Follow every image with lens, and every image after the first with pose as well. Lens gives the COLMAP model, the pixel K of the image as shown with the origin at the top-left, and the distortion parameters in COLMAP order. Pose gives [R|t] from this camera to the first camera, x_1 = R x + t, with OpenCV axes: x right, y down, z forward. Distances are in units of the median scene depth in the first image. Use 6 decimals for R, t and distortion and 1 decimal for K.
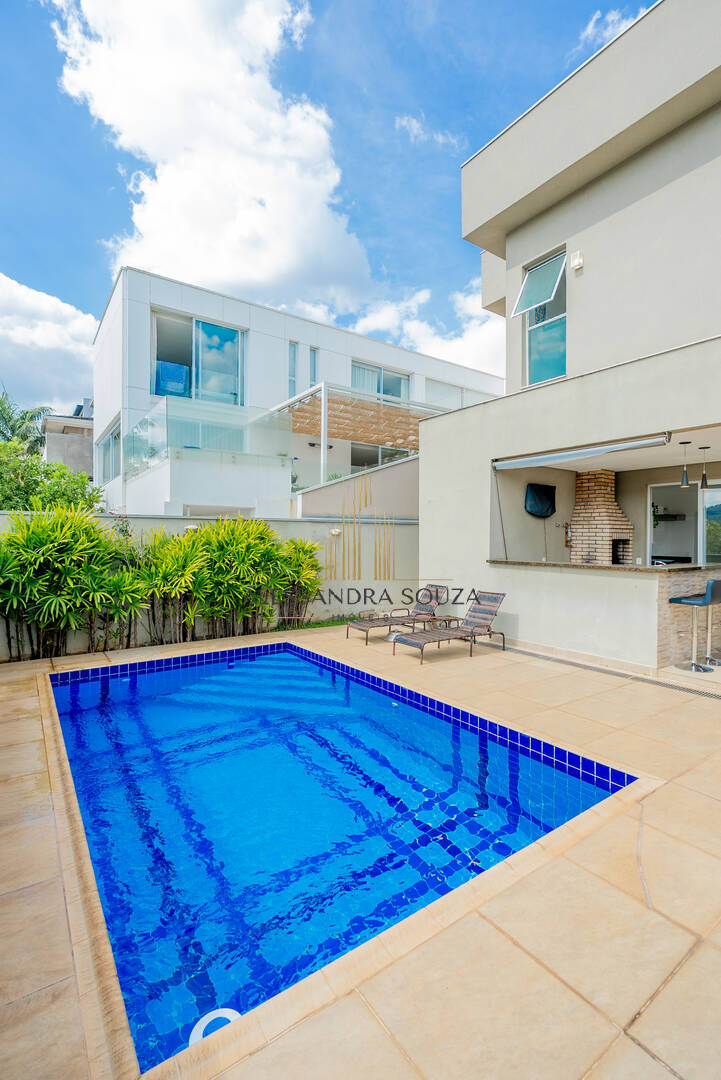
lens RADIAL K [[482.9, 0, 360.5], [0, 482.9, 540.0], [0, 0, 1]] dist [-0.019236, -0.000124]
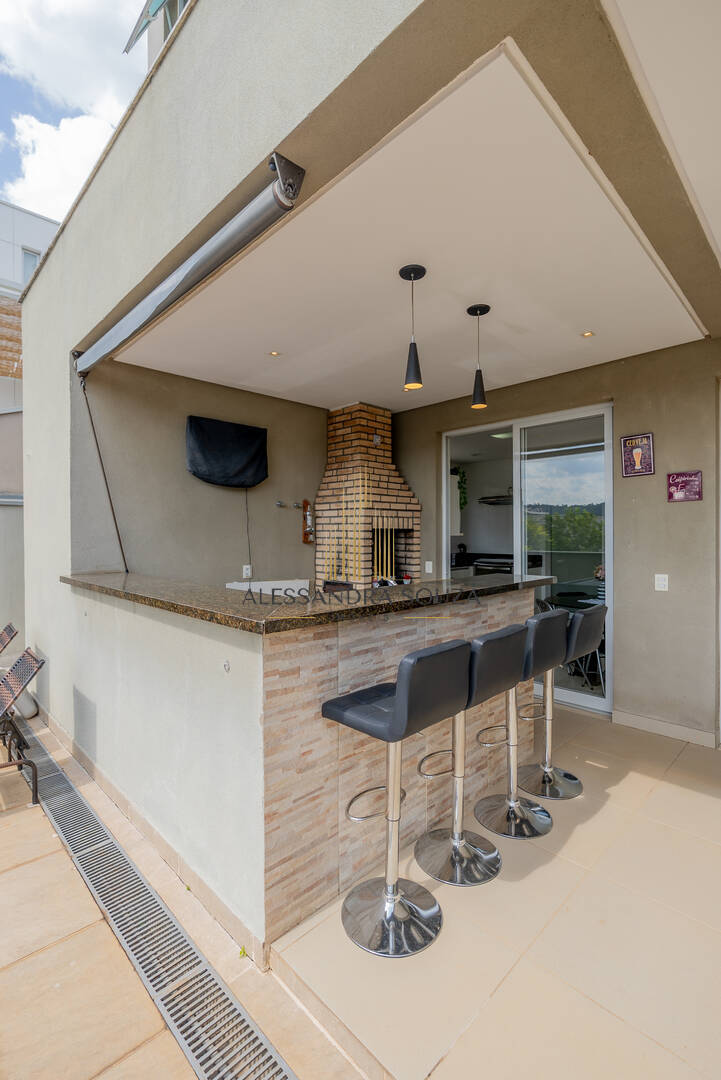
lens RADIAL K [[479.7, 0, 389.3], [0, 479.7, 535.9], [0, 0, 1]] dist [-0.050598, 0.020637]
pose [[0.979541, -0.011485, 0.200915, 0.437685], [0.012089, 0.999925, -0.001779, 0.007766], [-0.200880, 0.004171, 0.979607, 0.471920]]
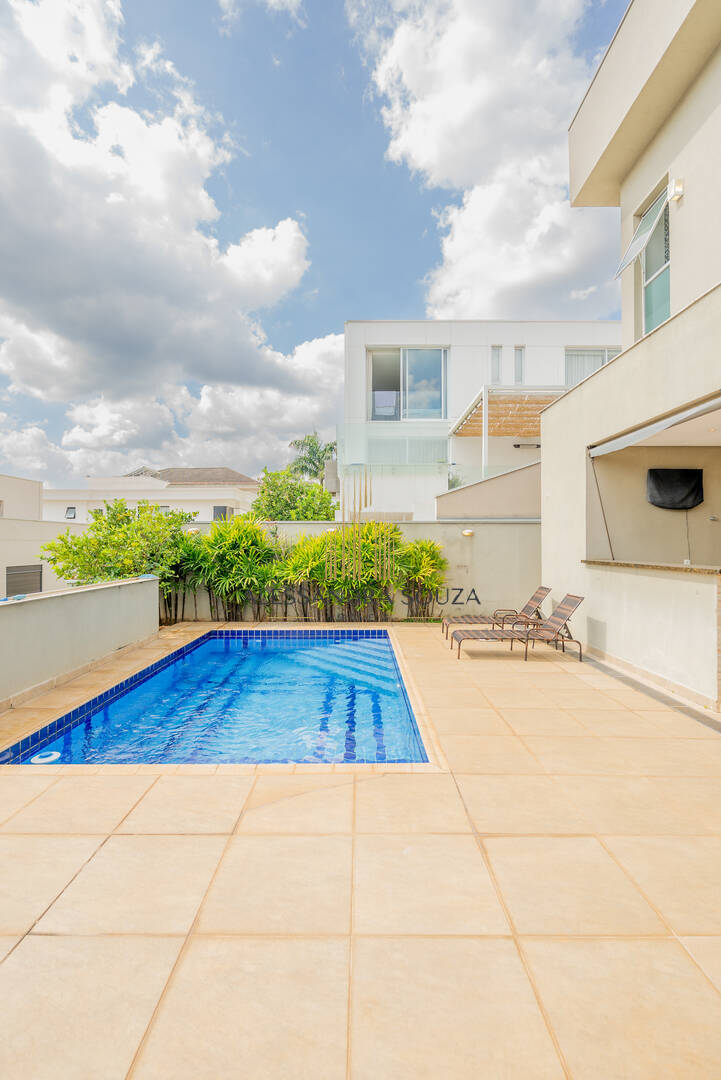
lens RADIAL K [[486.4, 0, 361.7], [0, 486.4, 536.9], [0, 0, 1]] dist [-0.001319, -0.000035]
pose [[0.814990, -0.012386, -0.579342, 0.416934], [-0.000099, 0.999769, -0.021514, 0.016810], [0.579475, 0.017591, 0.814800, 0.027893]]
